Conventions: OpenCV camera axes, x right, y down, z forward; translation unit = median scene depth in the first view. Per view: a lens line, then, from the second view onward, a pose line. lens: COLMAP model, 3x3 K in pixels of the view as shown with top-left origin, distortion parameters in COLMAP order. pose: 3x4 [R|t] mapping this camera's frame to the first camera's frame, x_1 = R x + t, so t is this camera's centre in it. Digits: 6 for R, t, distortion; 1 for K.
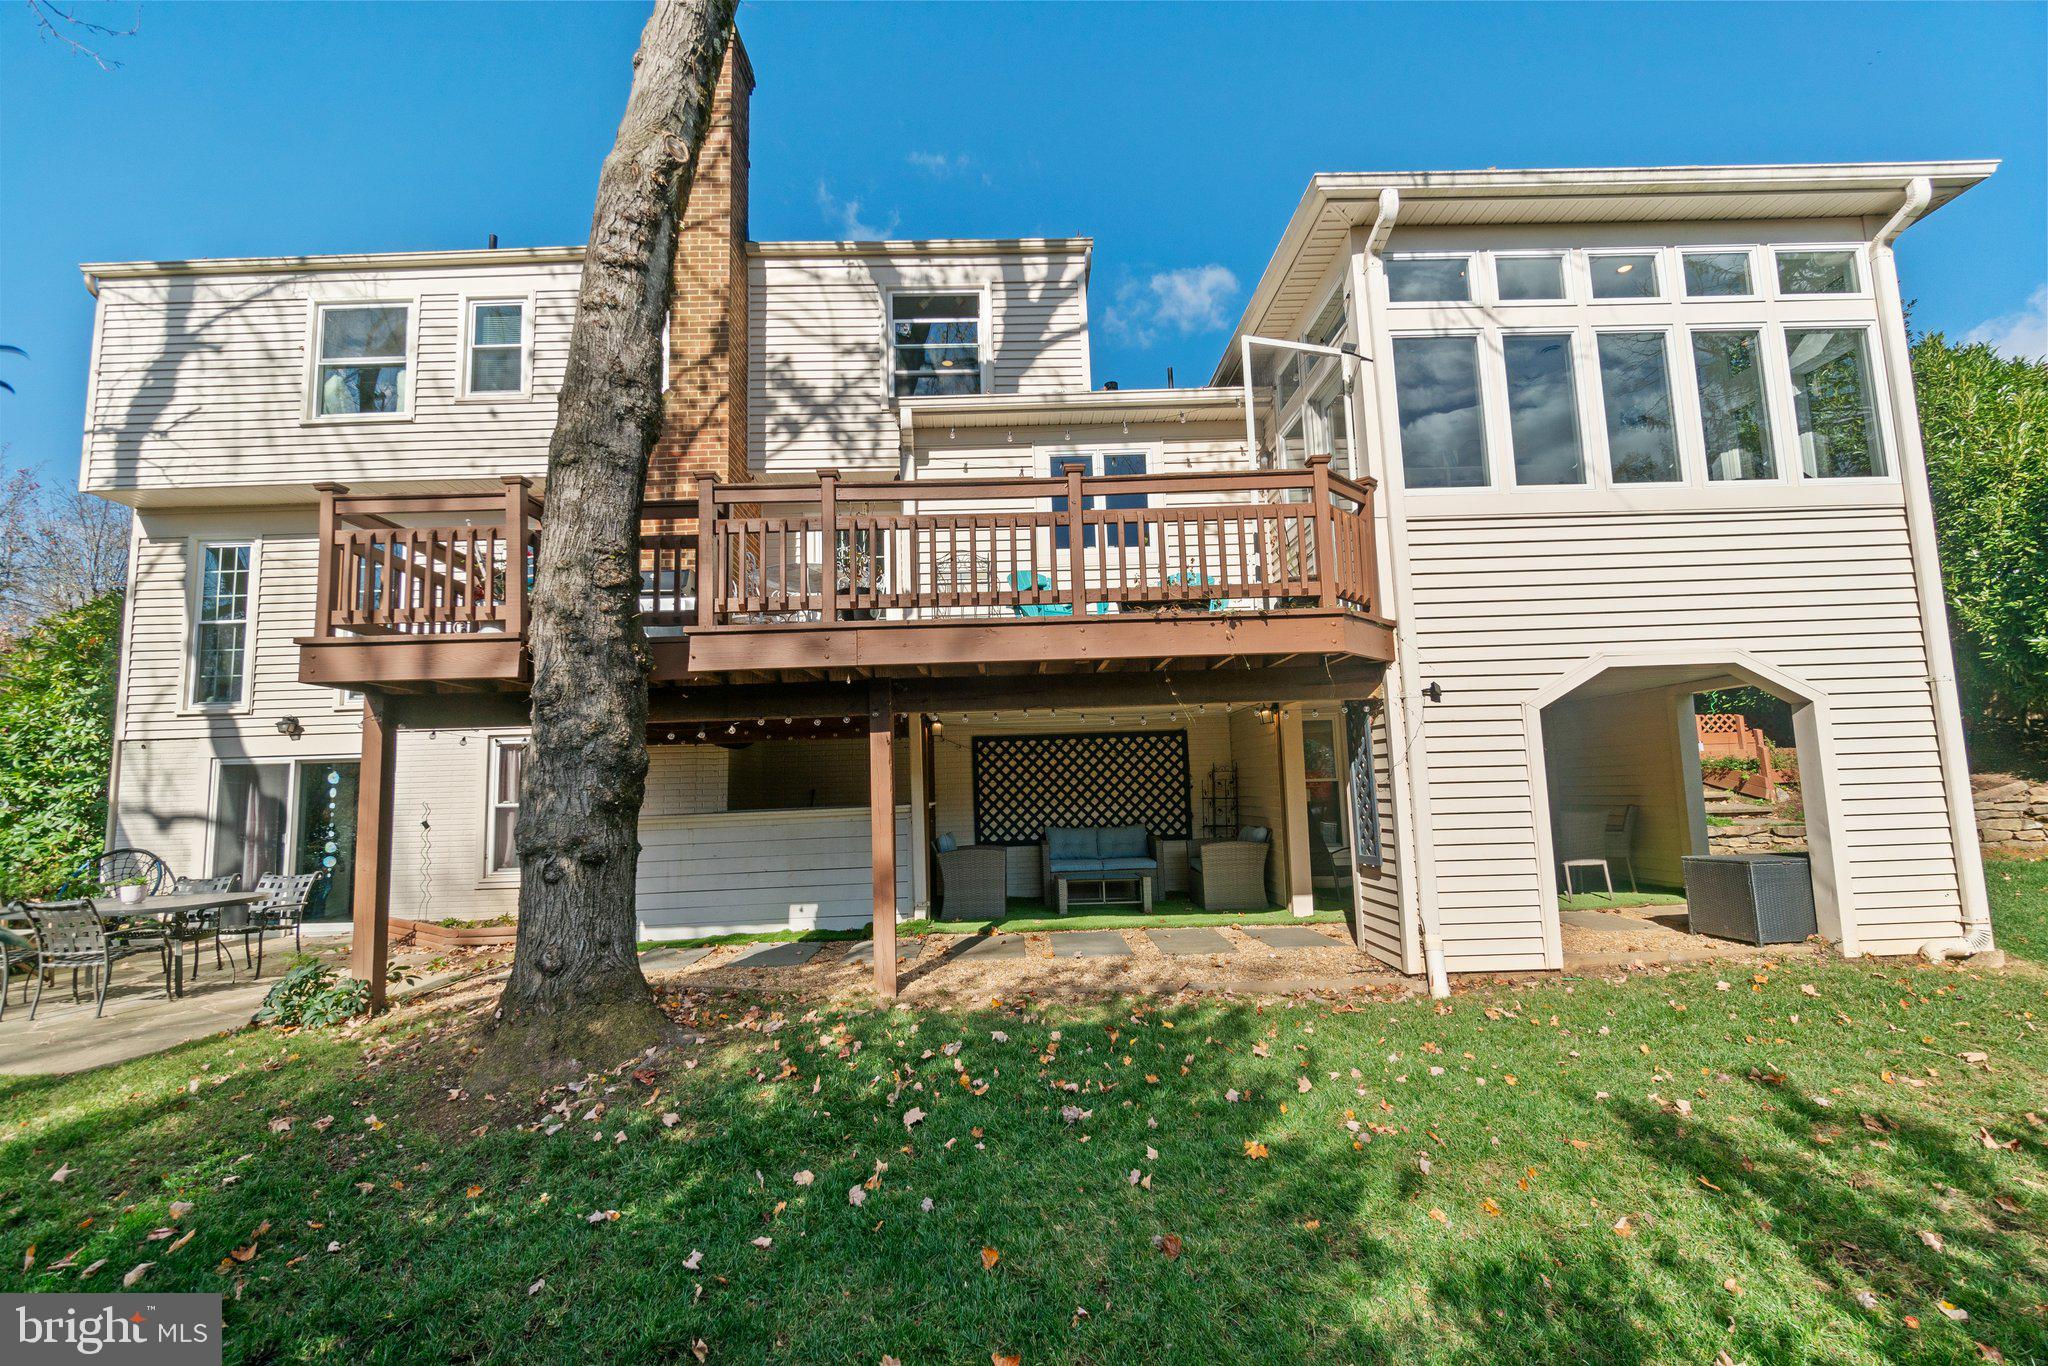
lens RADIAL K [[900.8, 0, 1028.0], [0, 900.8, 692.6], [0, 0, 1]] dist [-0.010005, -0.000433]
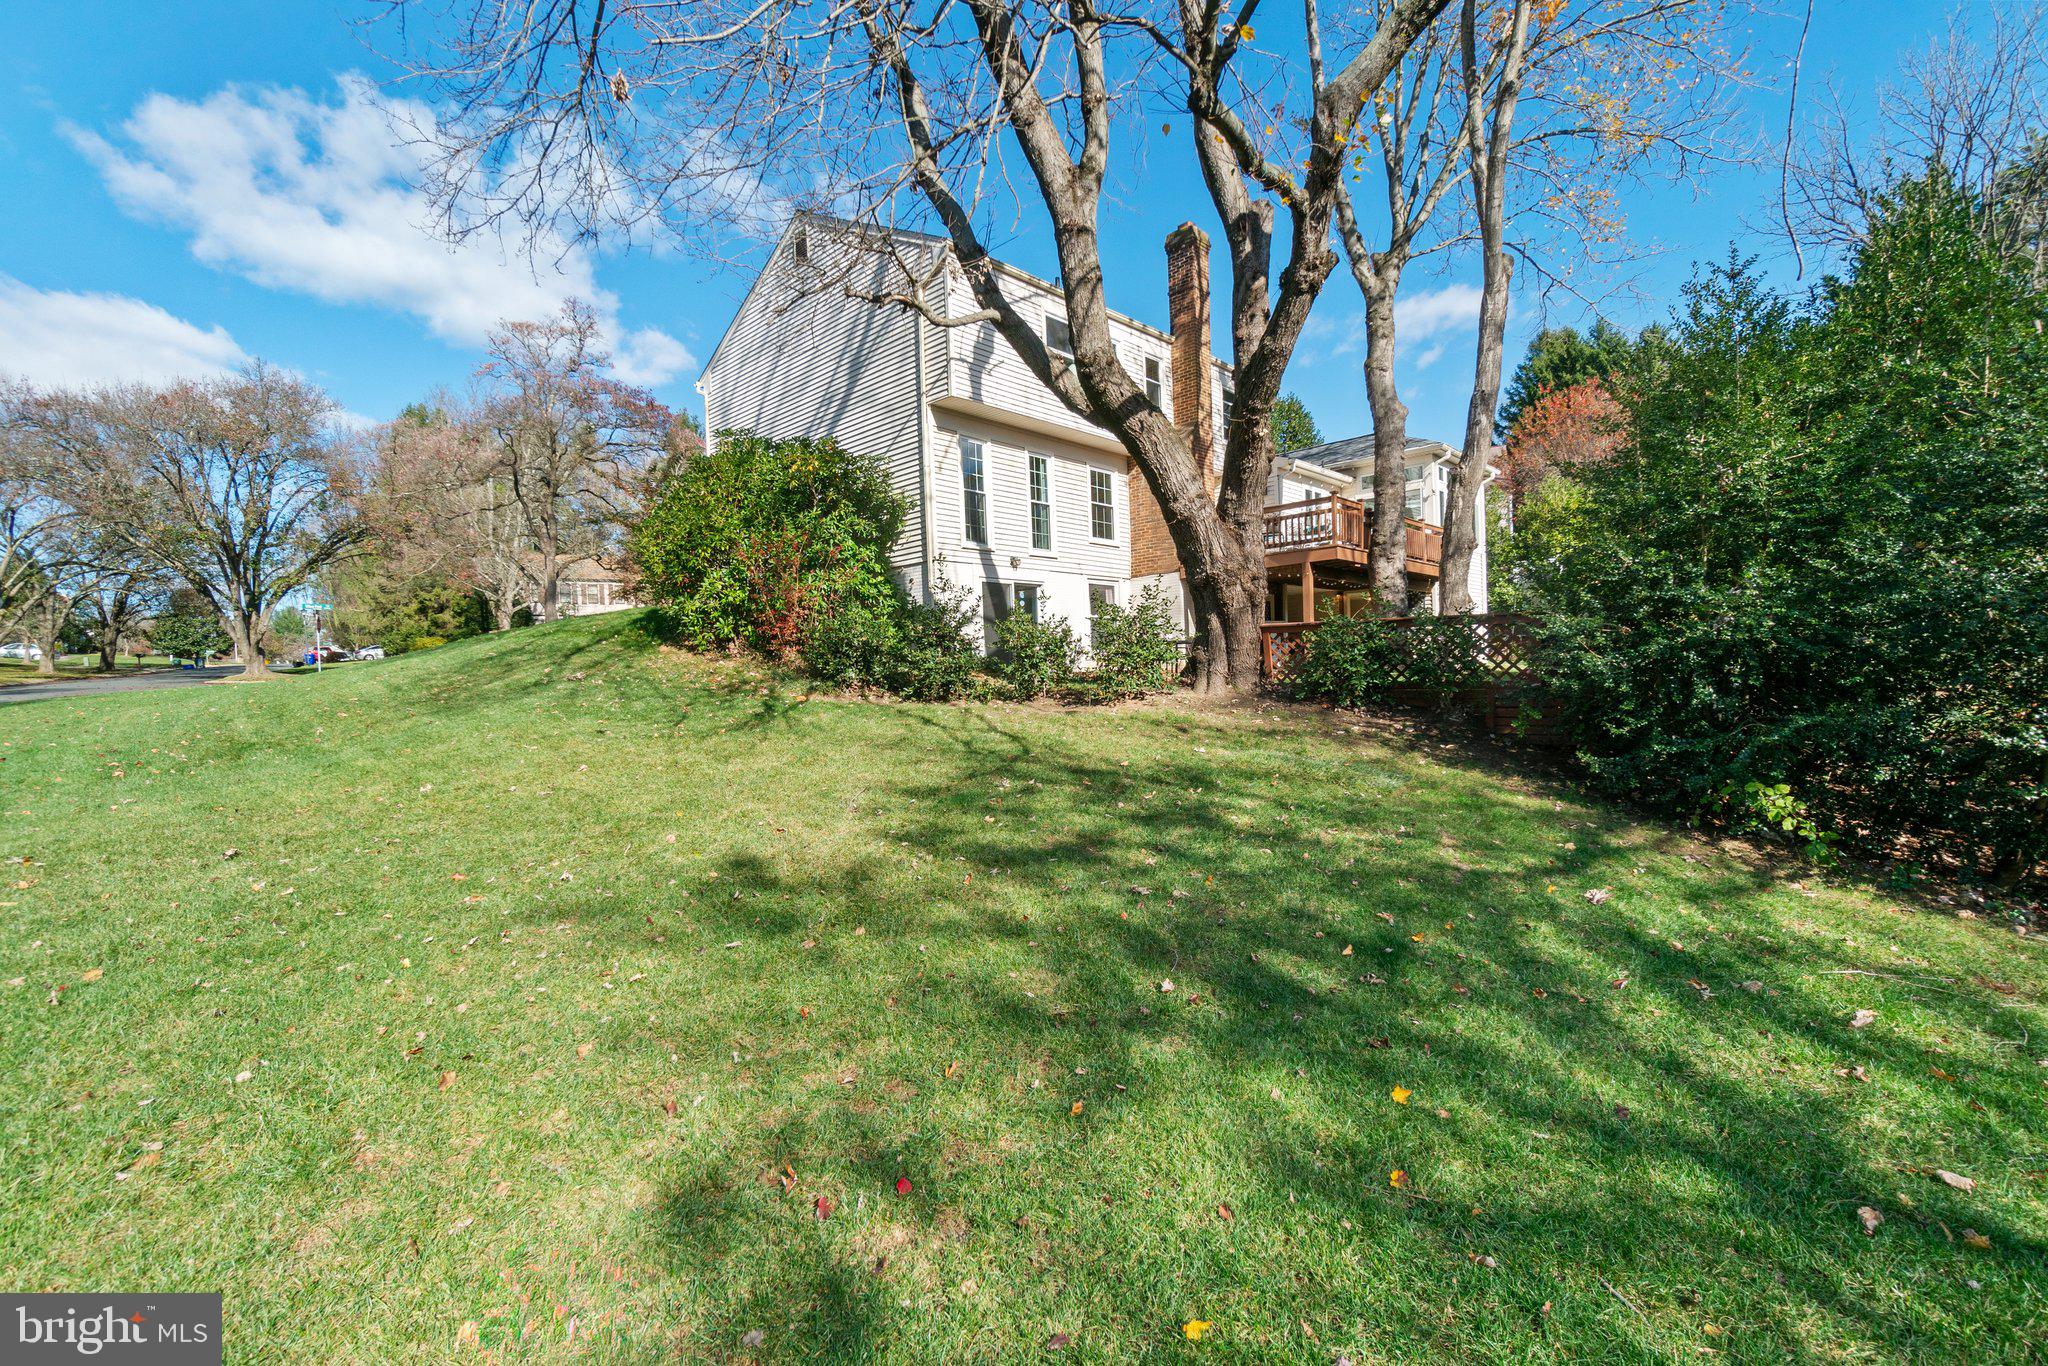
lens RADIAL K [[900.8, 0, 1039.8], [0, 900.8, 687.3], [0, 0, 1]] dist [-0.010005, -0.000433]
pose [[0.683052, -0.001297, 0.730368, -2.043306], [-0.070533, 0.995207, 0.067732, 0.155272], [-0.726956, -0.097780, 0.679687, -0.213252]]
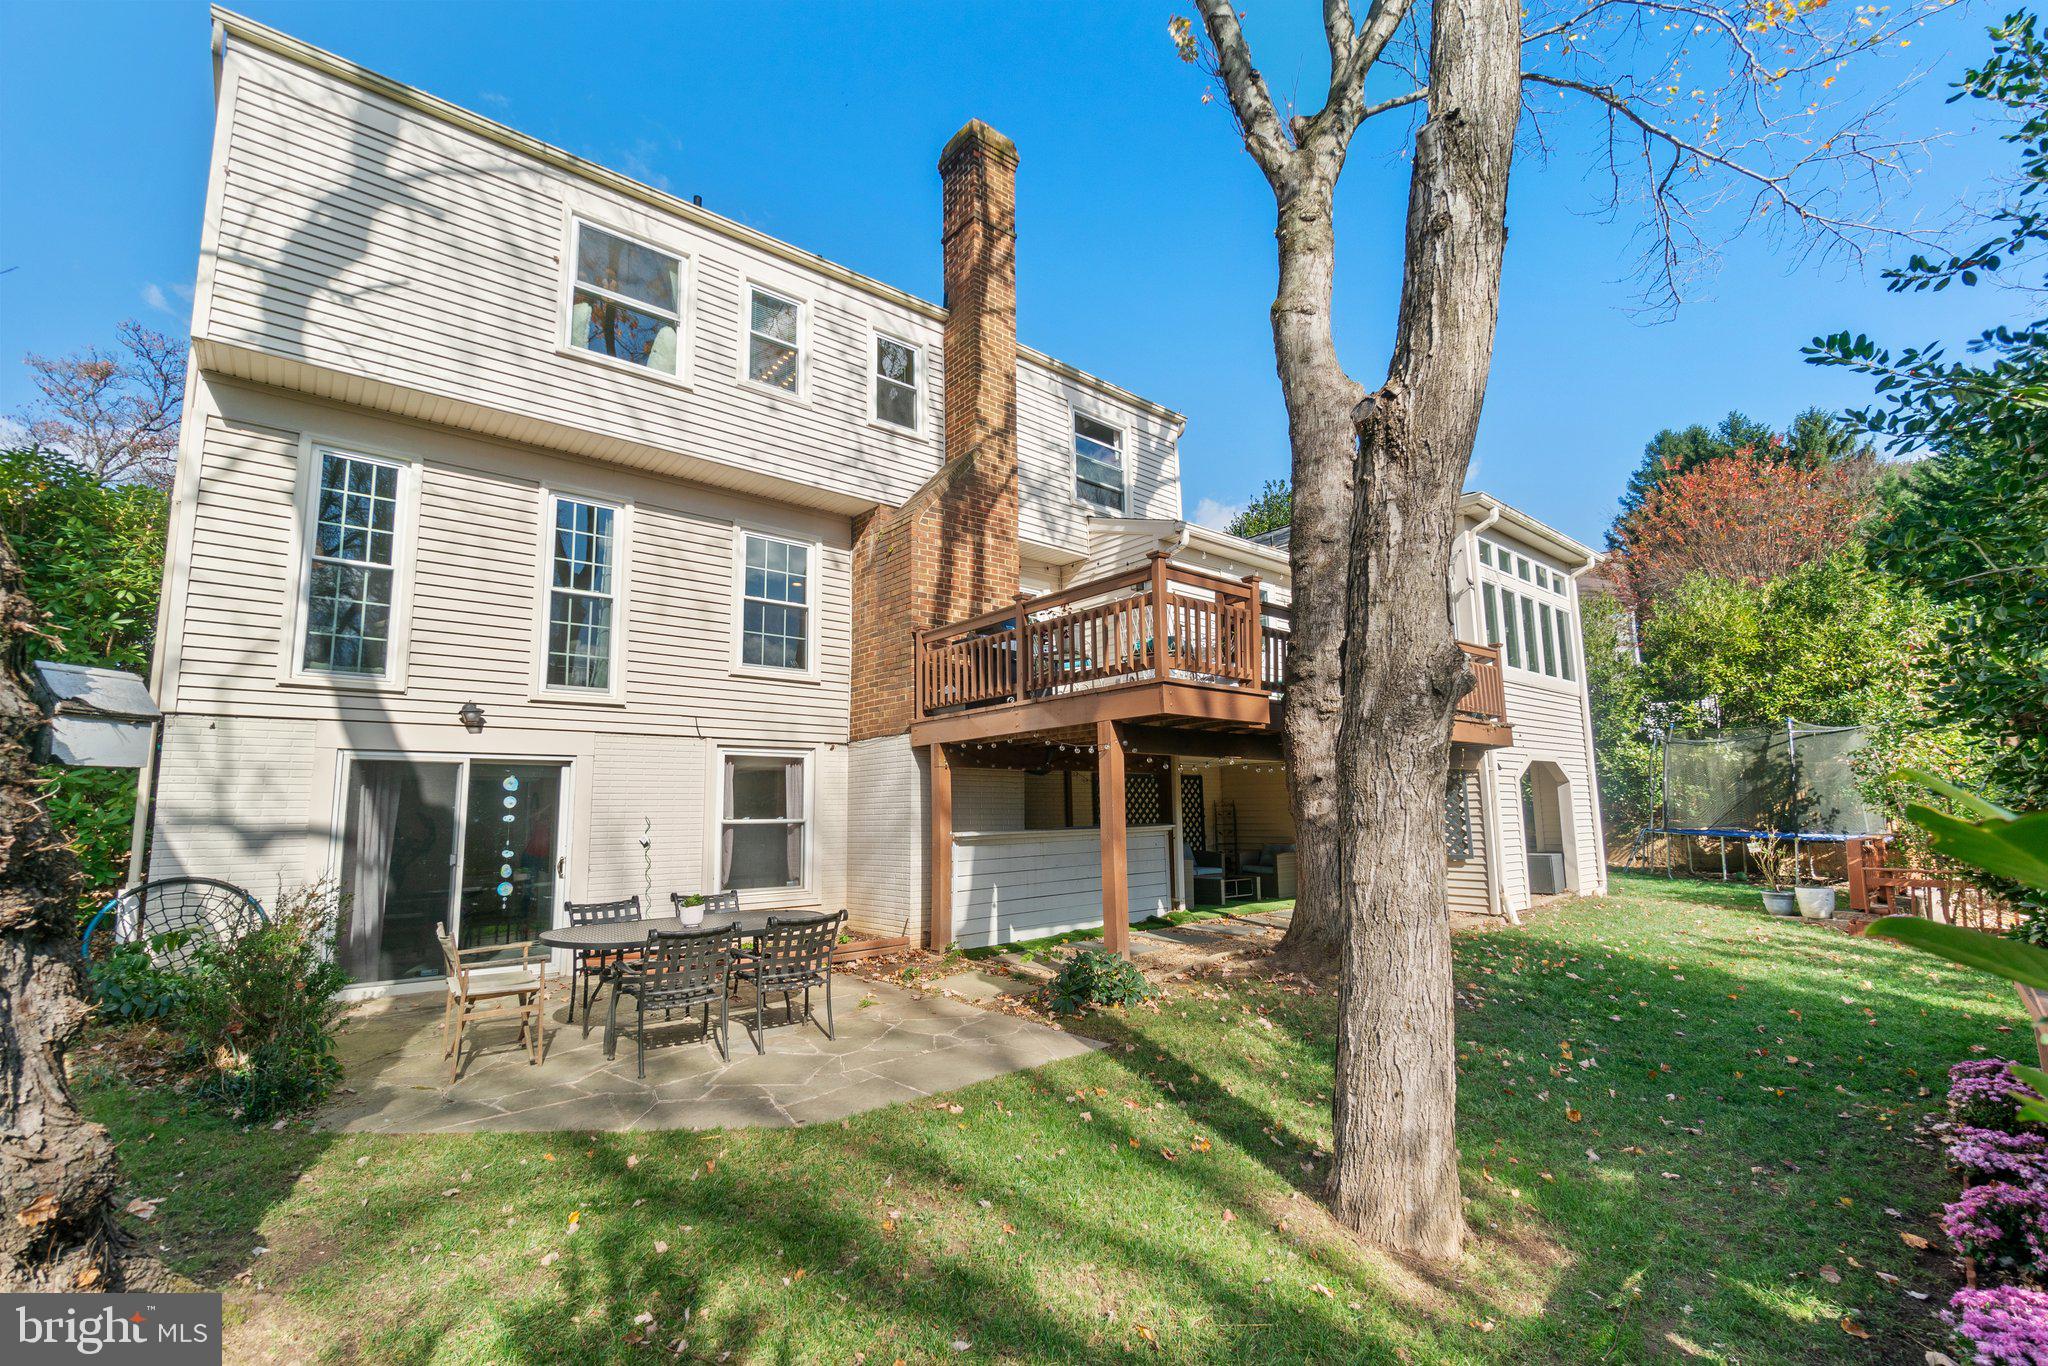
lens RADIAL K [[900.8, 0, 1029.5], [0, 900.8, 685.3], [0, 0, 1]] dist [-0.010005, -0.000433]
pose [[0.766124, 0.112183, 0.632826, -0.952035], [-0.081441, 0.993656, -0.077552, 0.032928], [-0.637512, 0.007876, 0.770400, 0.088552]]
